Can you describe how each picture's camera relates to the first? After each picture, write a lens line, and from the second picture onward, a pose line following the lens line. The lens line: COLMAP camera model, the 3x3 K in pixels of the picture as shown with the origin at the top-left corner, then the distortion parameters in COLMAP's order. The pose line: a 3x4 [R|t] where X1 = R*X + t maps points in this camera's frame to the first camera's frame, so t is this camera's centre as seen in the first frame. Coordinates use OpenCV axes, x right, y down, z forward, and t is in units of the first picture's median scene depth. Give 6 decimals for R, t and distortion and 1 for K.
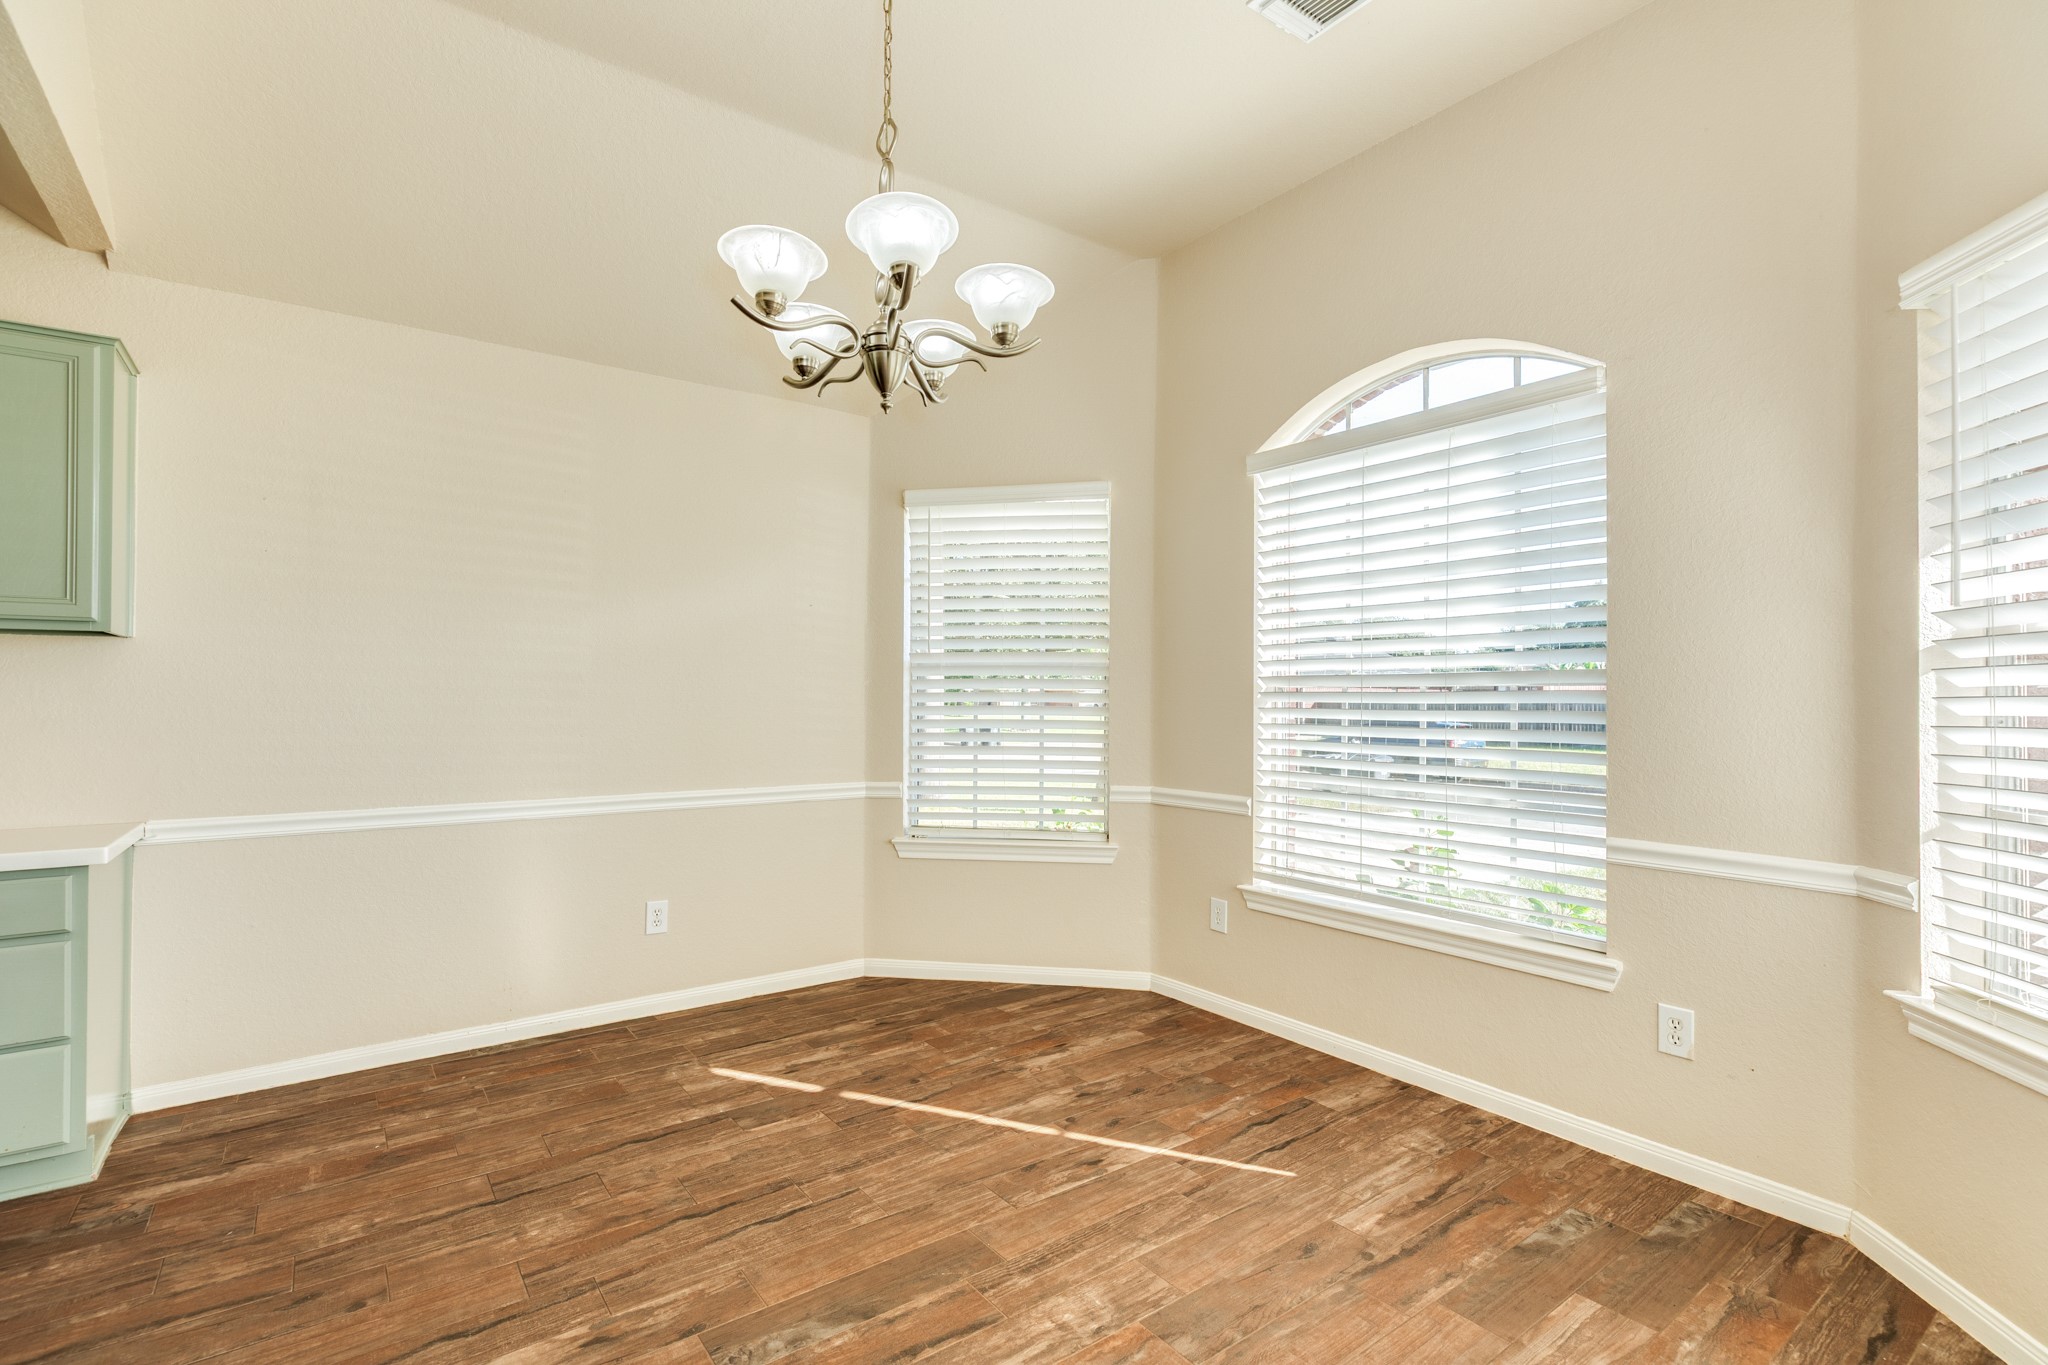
lens RADIAL K [[945.9, 0, 1018.2], [0, 945.9, 691.2], [0, 0, 1]] dist [0.003376, -0.001279]
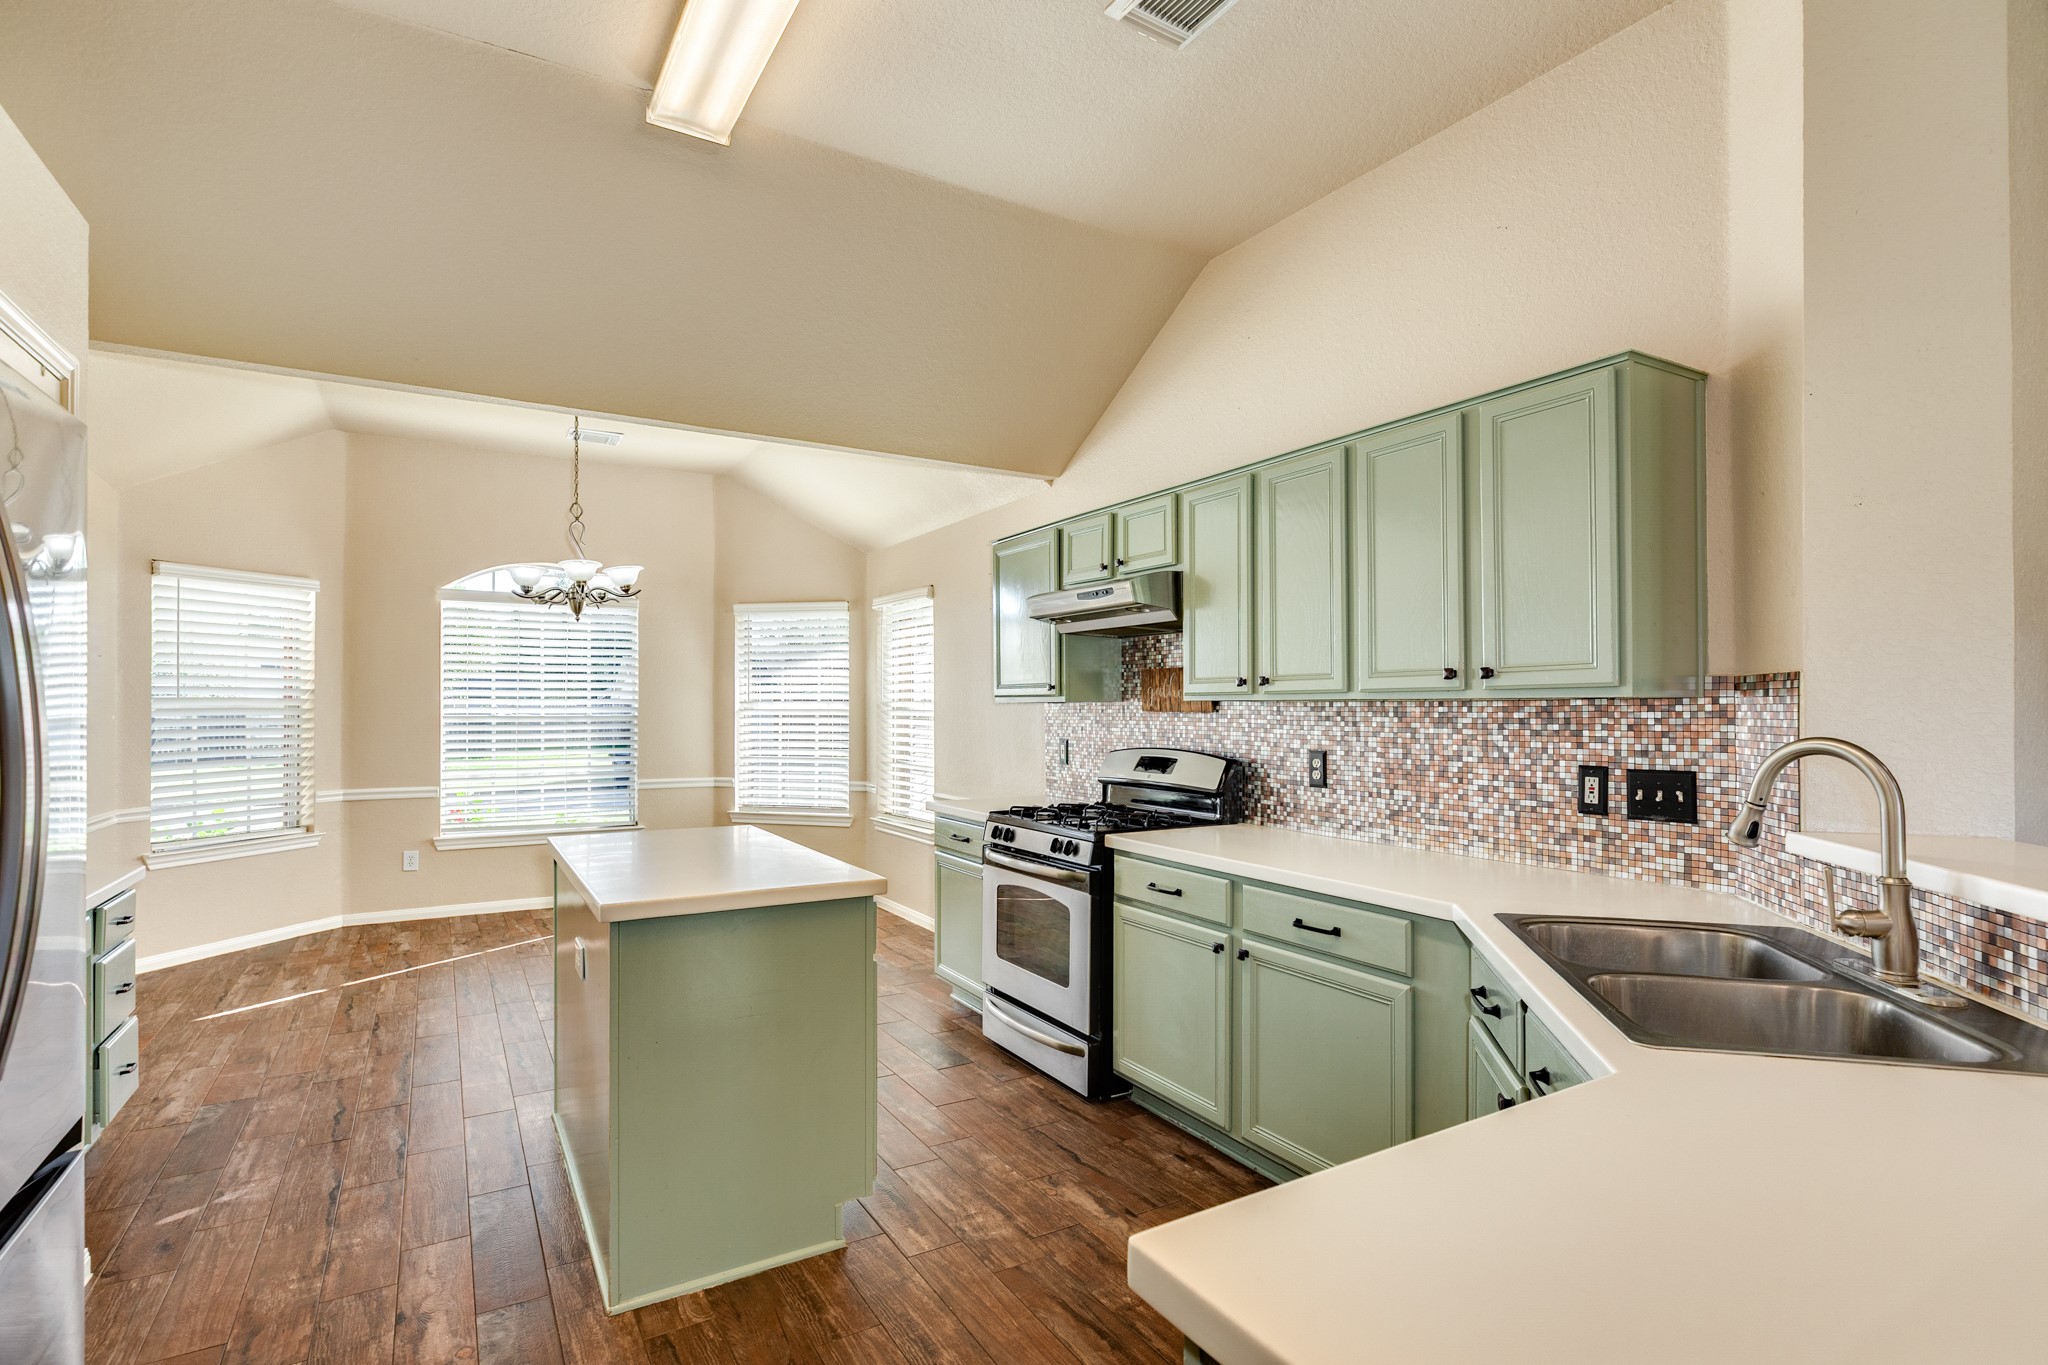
lens RADIAL K [[995.8, 0, 1013.3], [0, 995.8, 691.0], [0, 0, 1]] dist [-0.010277, 0.001636]
pose [[0.104718, 0.013481, 0.994411, -2.147768], [-0.007751, 0.999889, -0.012739, -0.070226], [-0.994472, -0.006374, 0.104810, -0.347797]]
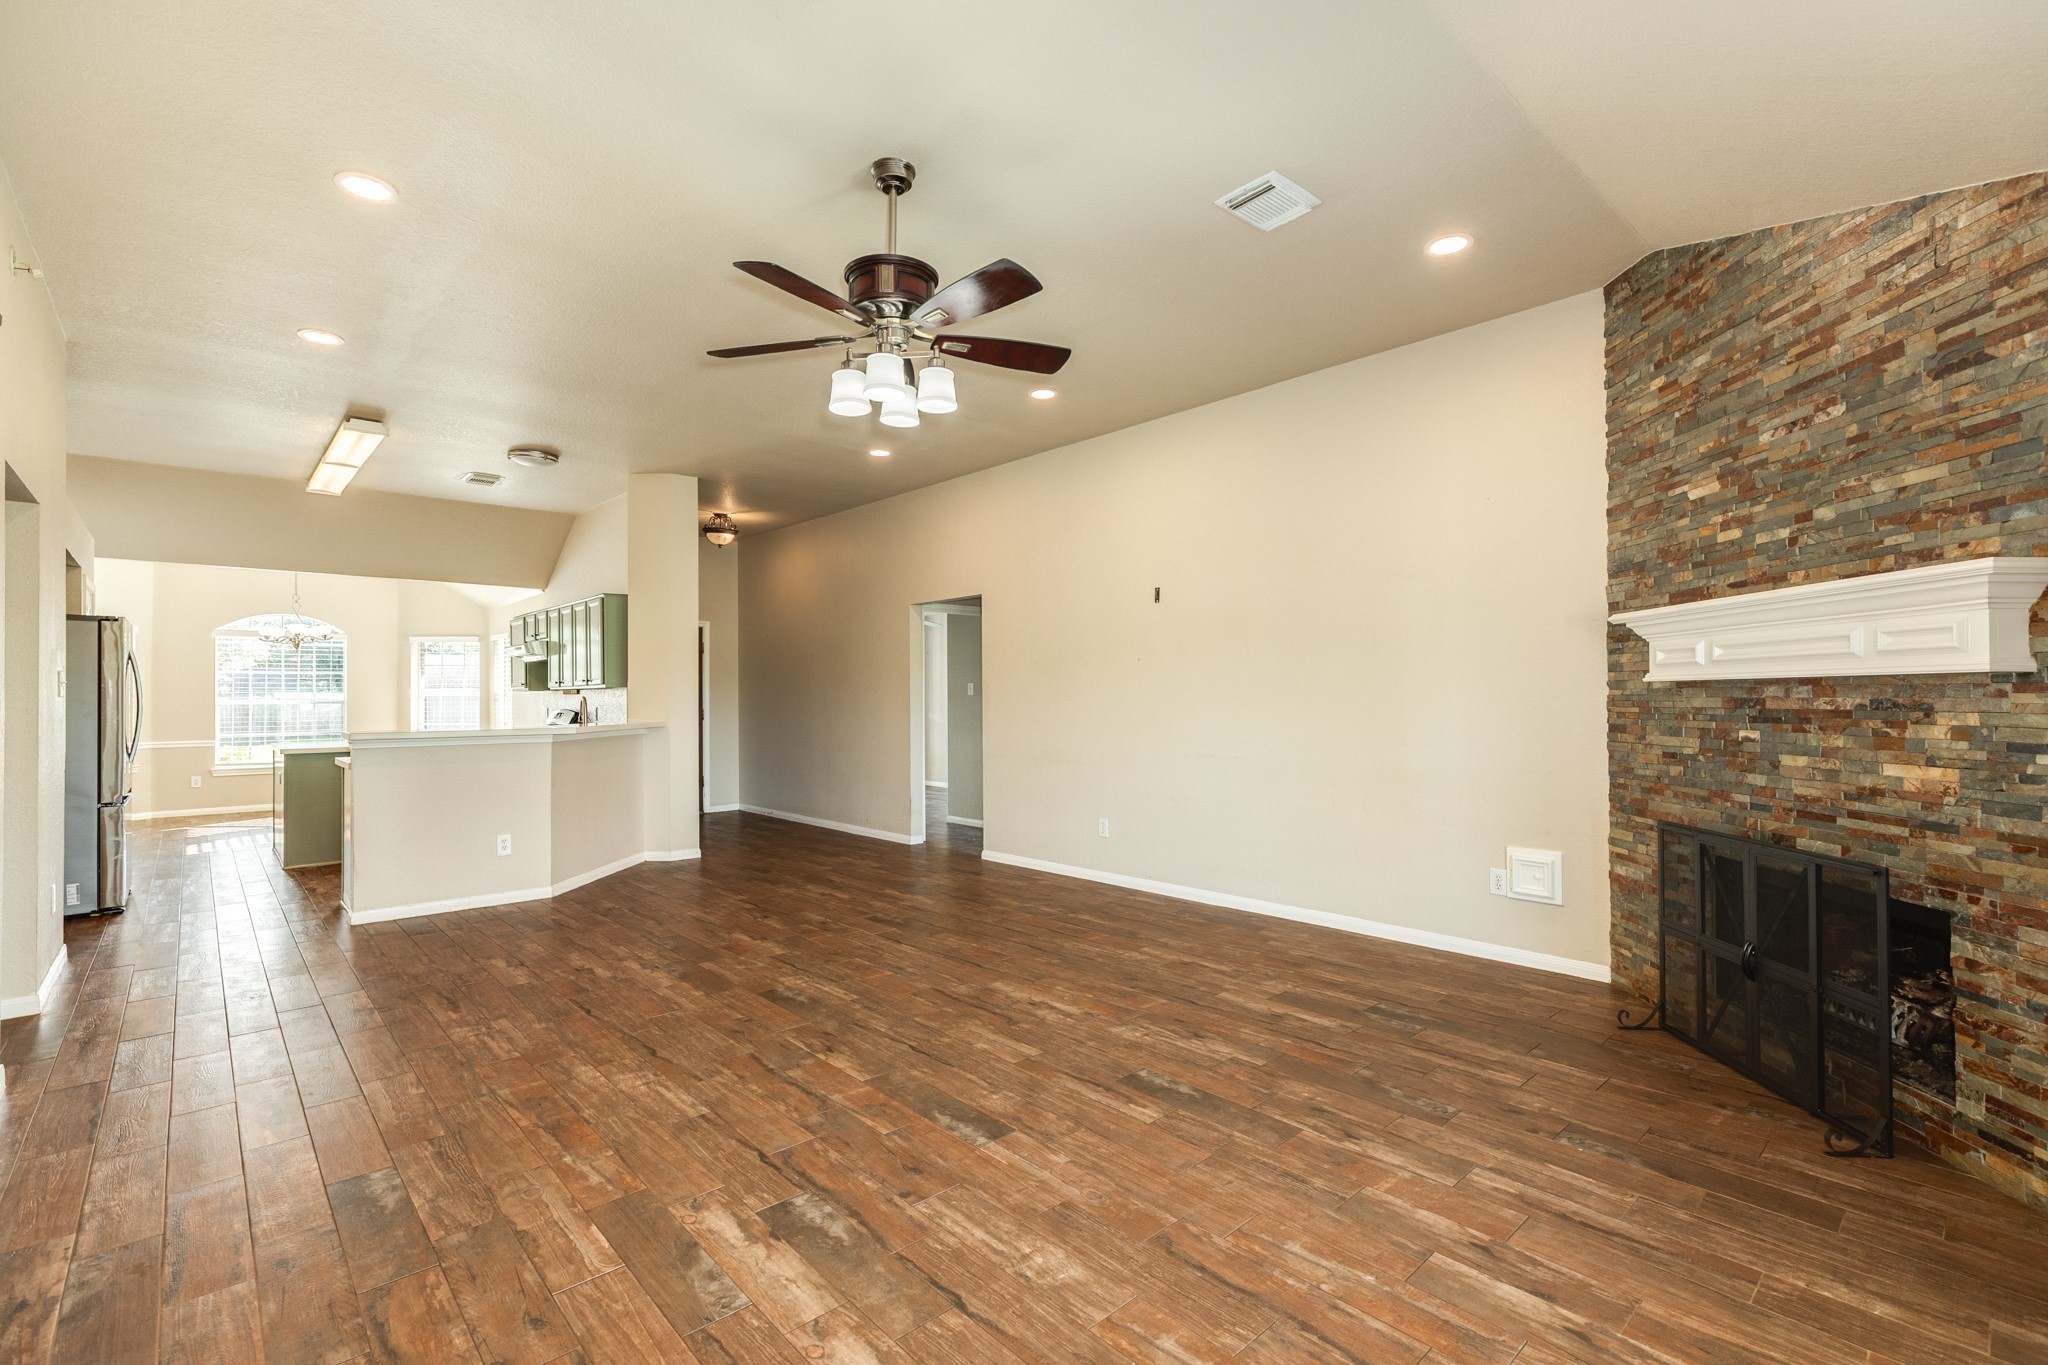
lens RADIAL K [[906.0, 0, 1010.9], [0, 906.0, 680.0], [0, 0, 1]] dist [0.006217, -0.001196]
pose [[-0.102290, 0.017742, 0.994596, -4.404450], [-0.001267, 0.999838, -0.017966, -0.052729], [-0.994754, -0.003097, -0.102251, -1.894218]]
